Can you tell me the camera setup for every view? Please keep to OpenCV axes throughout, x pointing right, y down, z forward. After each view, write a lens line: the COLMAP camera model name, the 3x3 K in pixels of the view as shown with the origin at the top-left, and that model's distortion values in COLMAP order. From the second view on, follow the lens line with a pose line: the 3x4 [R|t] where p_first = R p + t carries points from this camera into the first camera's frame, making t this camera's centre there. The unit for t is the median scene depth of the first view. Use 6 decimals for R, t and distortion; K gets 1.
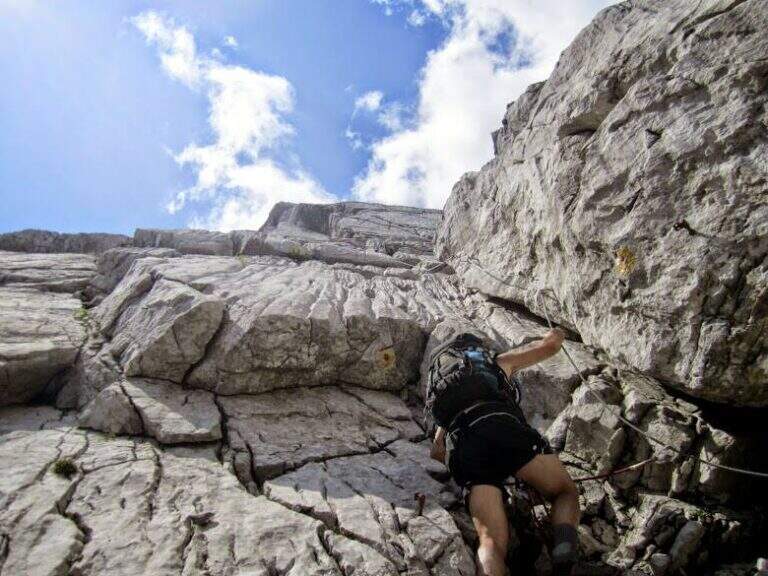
lens RADIAL K [[620.5, 0, 384.0], [0, 620.5, 288.0], [0, 0, 1]] dist [-0.071252, -0.003399]
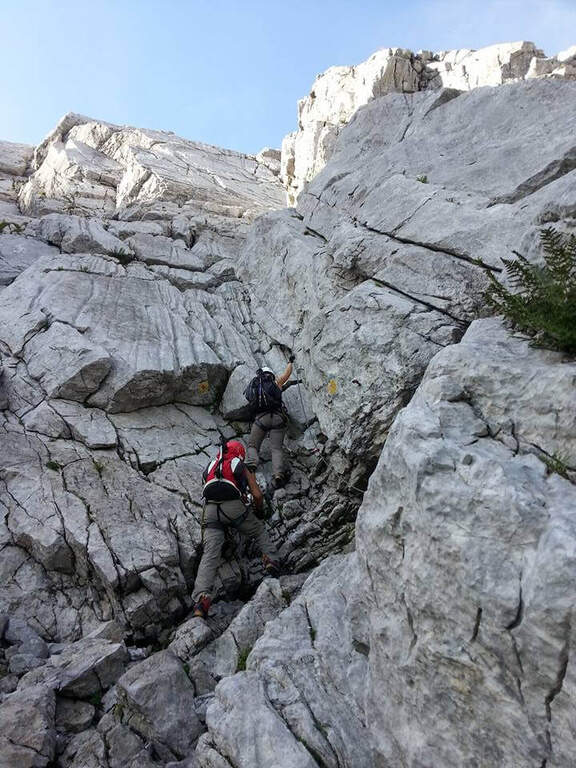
lens RADIAL K [[554.9, 0, 288.0], [0, 554.9, 384.0], [0, 0, 1]] dist [-0.032960, -0.000178]
pose [[0.973151, 0.085567, 0.213673, -0.119265], [-0.133474, 0.966095, 0.221011, -0.325155], [-0.187517, -0.243597, 0.951576, -0.570316]]
